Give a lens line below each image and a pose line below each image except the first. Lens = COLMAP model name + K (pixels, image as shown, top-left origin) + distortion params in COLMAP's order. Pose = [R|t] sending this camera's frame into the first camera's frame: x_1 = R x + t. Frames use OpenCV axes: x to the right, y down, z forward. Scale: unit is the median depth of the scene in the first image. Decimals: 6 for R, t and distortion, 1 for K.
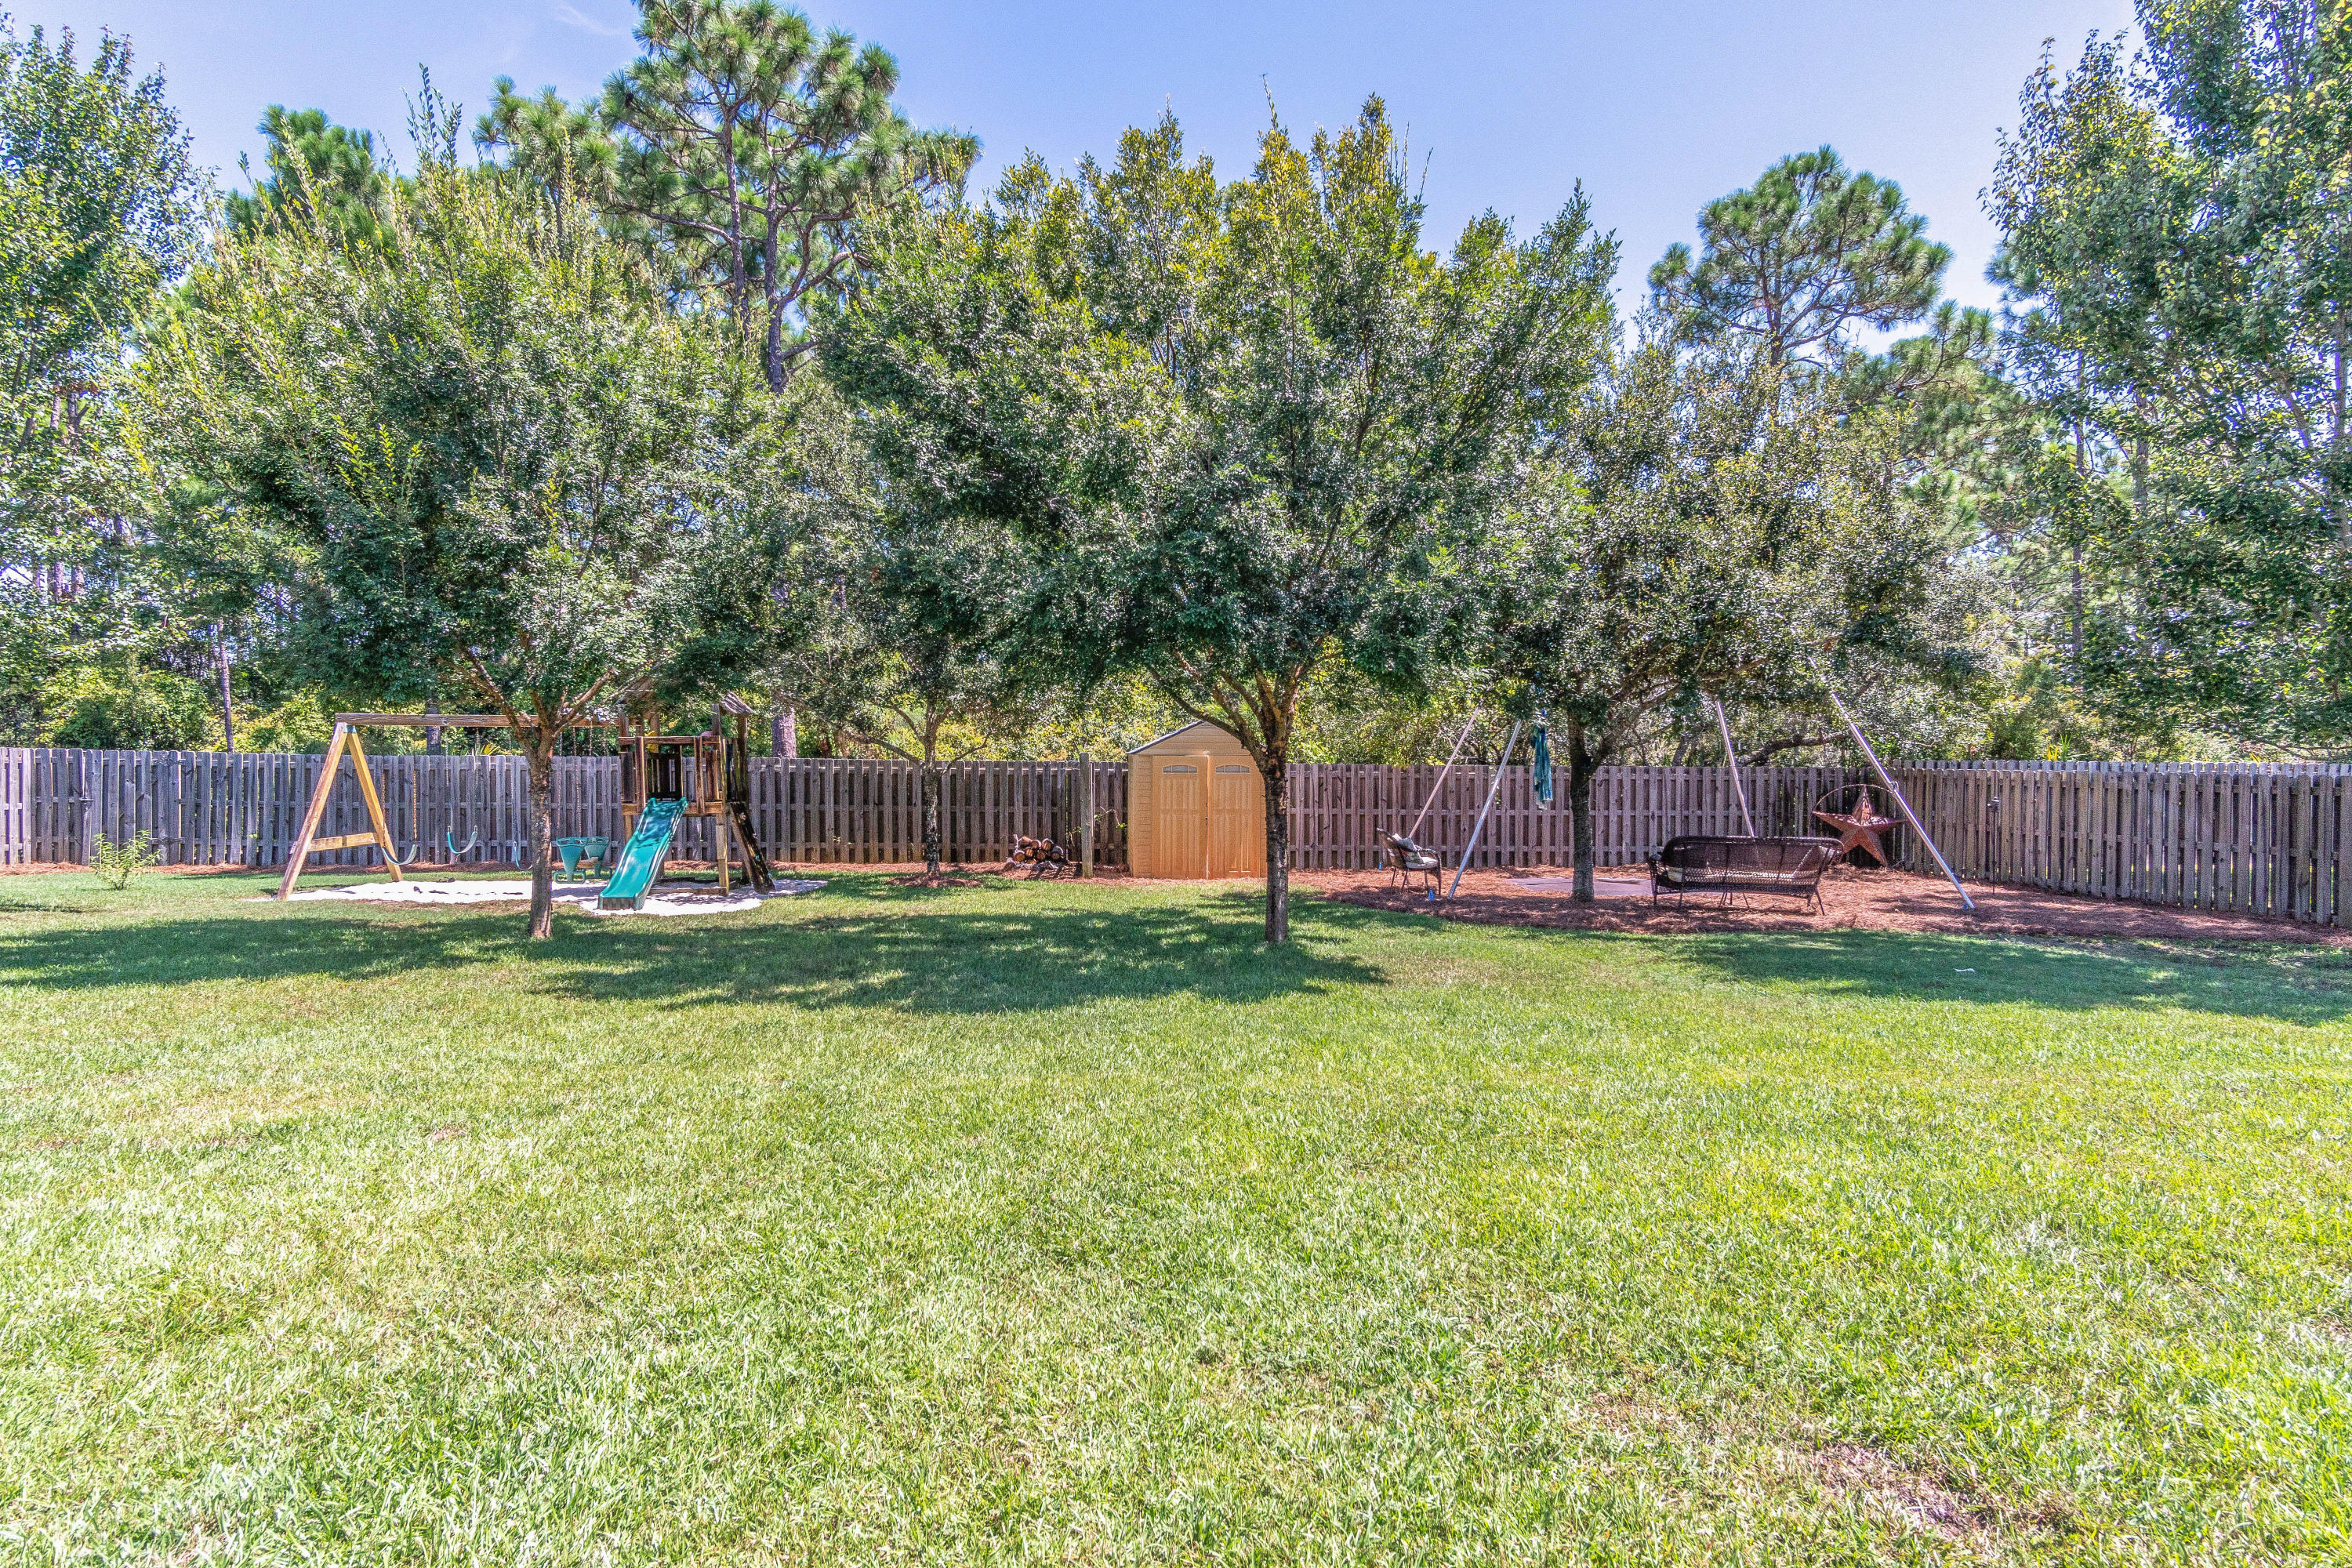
lens RADIAL K [[1249.4, 0, 1178.0], [0, 1249.4, 775.6], [0, 0, 1]] dist [0.000082, 0.001715]
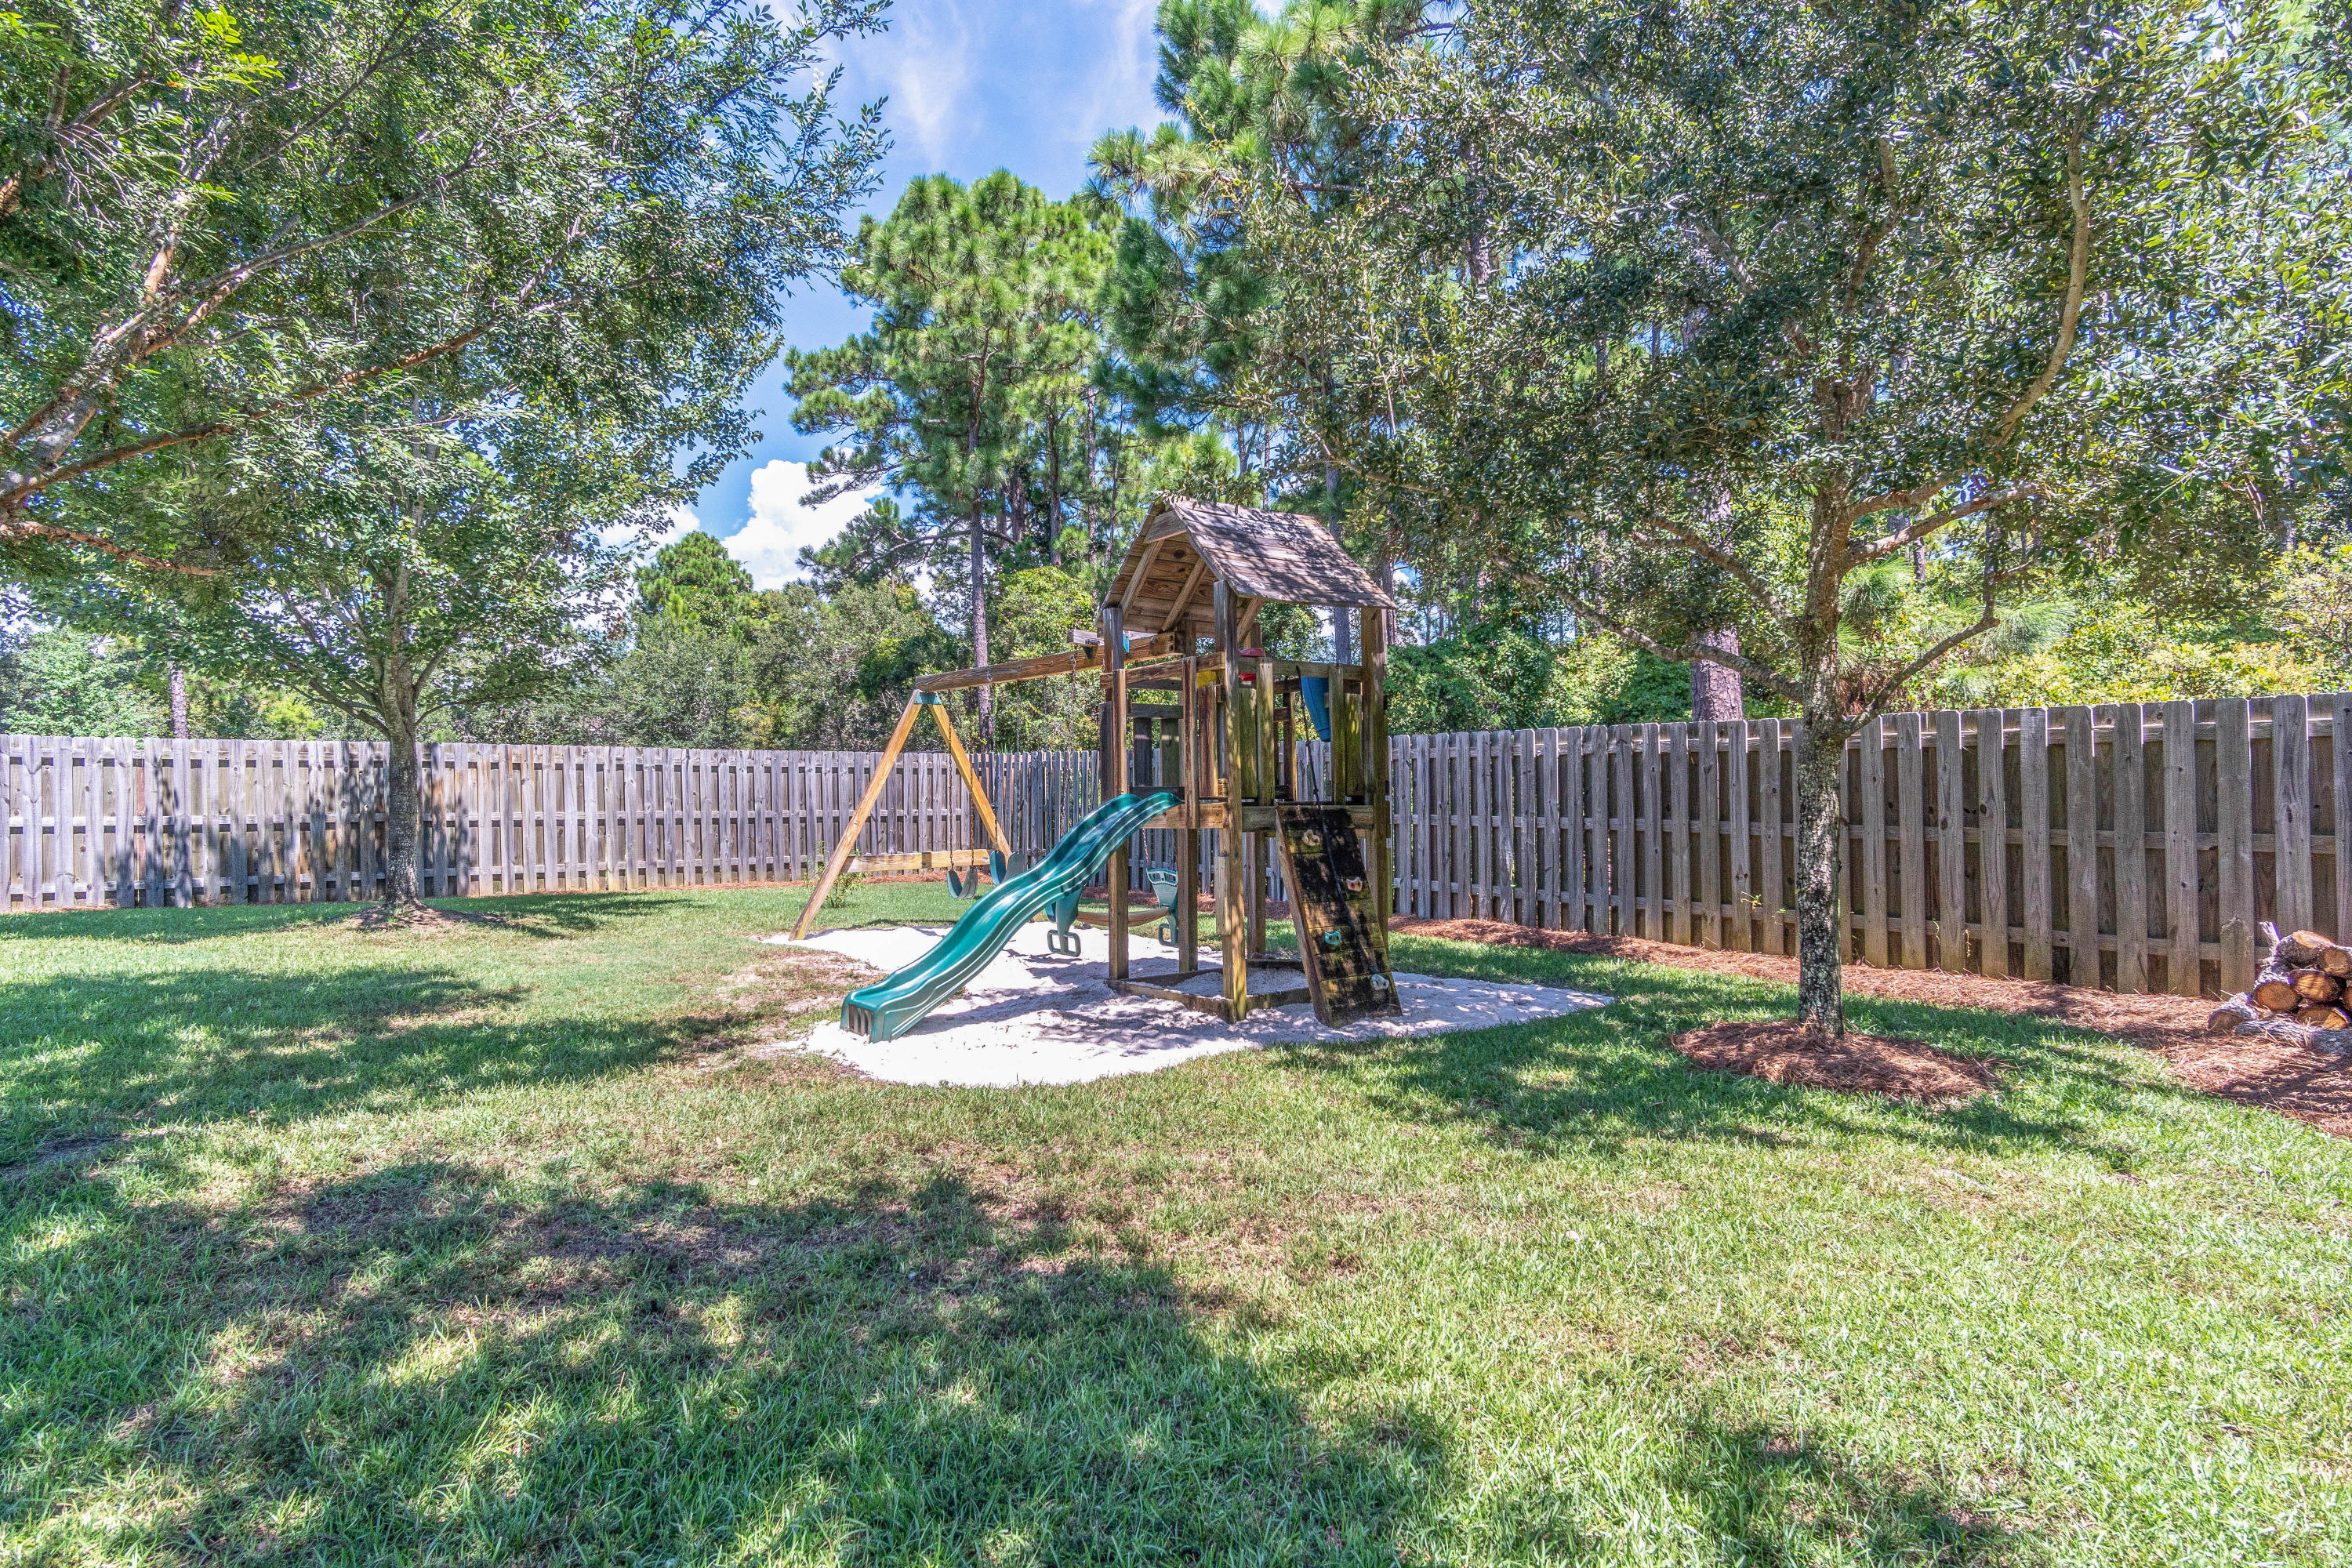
lens RADIAL K [[1249.4, 0, 1173.1], [0, 1249.4, 773.2], [0, 0, 1]] dist [0.000082, 0.001715]
pose [[0.498327, -0.019942, -0.866760, 0.009505], [0.015889, 0.999778, -0.013868, 0.008805], [0.866844, -0.006861, 0.498533, 0.599270]]
